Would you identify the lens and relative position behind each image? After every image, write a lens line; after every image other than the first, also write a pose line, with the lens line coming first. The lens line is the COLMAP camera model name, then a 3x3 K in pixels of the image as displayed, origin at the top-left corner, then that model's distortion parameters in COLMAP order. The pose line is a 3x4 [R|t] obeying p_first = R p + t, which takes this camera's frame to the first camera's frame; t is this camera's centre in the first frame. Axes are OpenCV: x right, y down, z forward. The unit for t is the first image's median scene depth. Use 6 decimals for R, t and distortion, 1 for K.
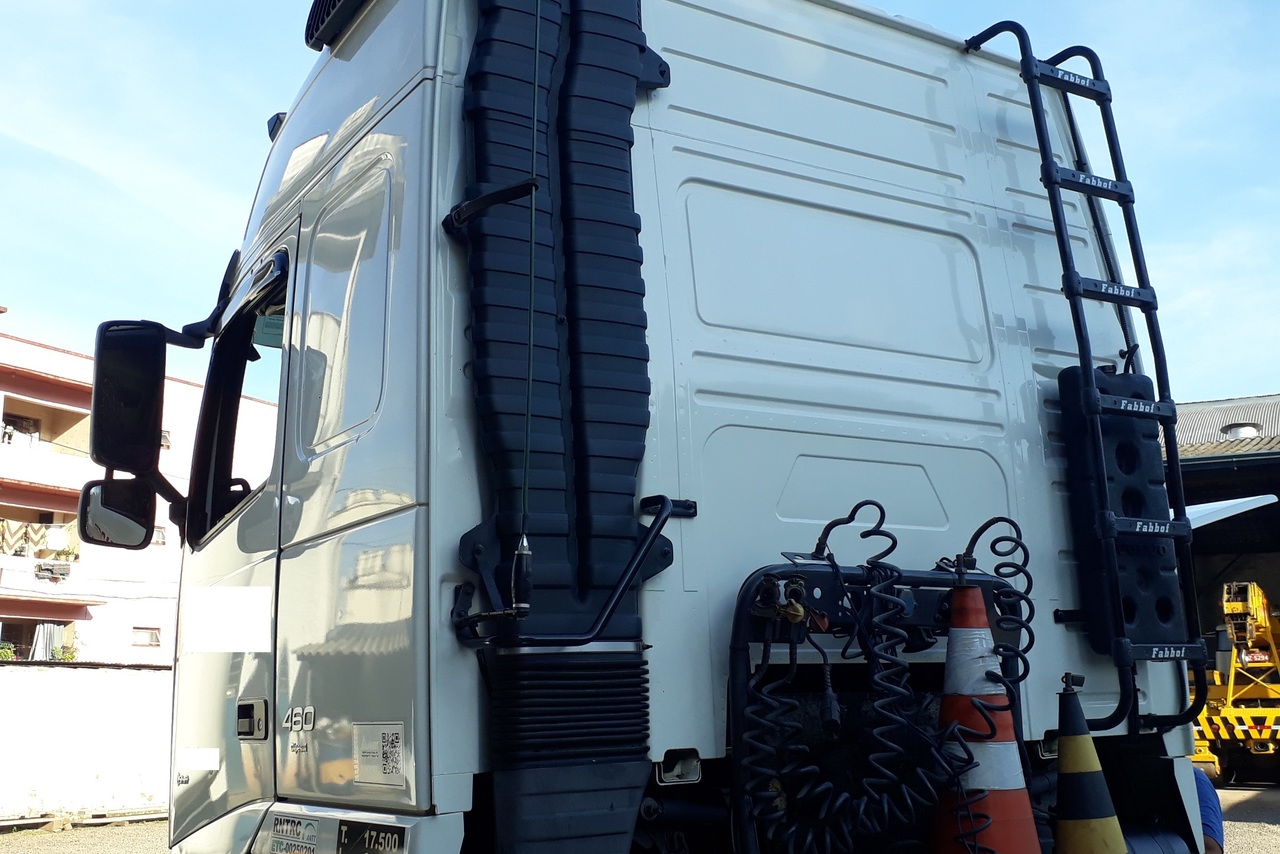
lens RADIAL K [[1391.2, 0, 650.8], [0, 1391.2, 454.7], [0, 0, 1]] dist [0.173076, -0.404896]
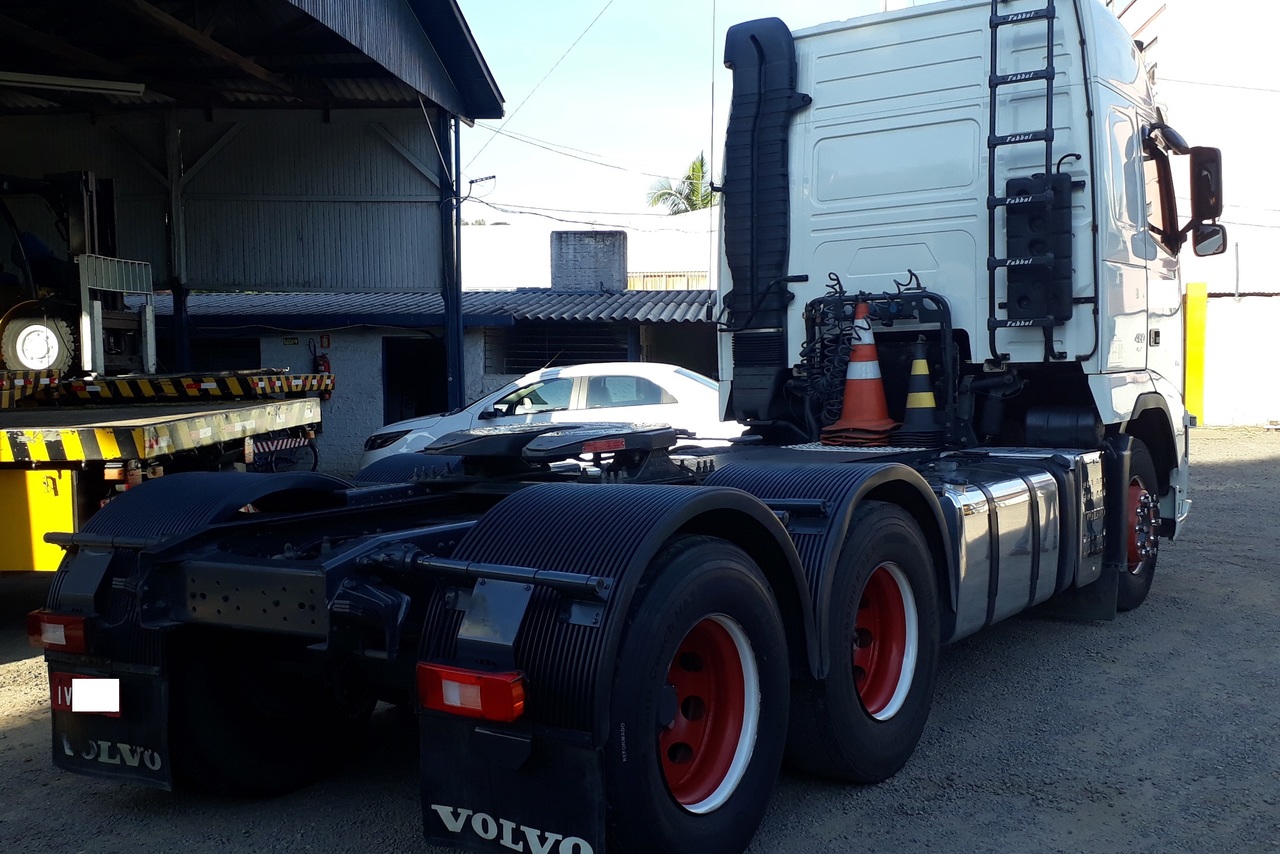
lens RADIAL K [[1391.2, 0, 650.8], [0, 1391.2, 454.7], [0, 0, 1]] dist [0.173076, -0.404896]
pose [[0.368174, 0.072957, -0.926890, 0.403495], [0.175025, 0.973655, 0.146161, -0.012552], [0.913134, -0.216041, 0.345705, -0.048037]]
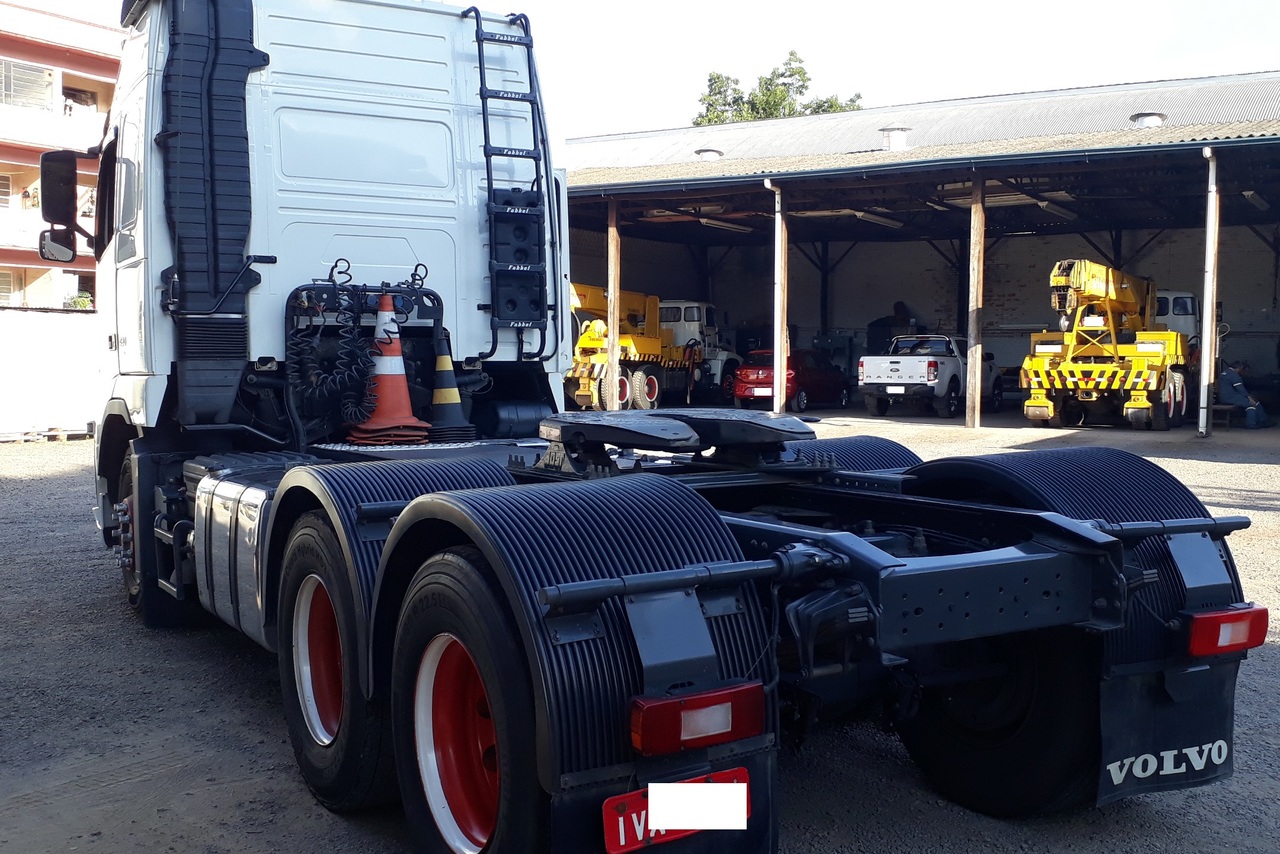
lens RADIAL K [[1391.2, 0, 650.8], [0, 1391.2, 454.7], [0, 0, 1]] dist [0.173076, -0.404896]
pose [[0.998095, 0.024861, -0.056463, 0.135162], [-0.010417, 0.969984, 0.242946, -0.038020], [0.060808, -0.241895, 0.968395, -0.228743]]
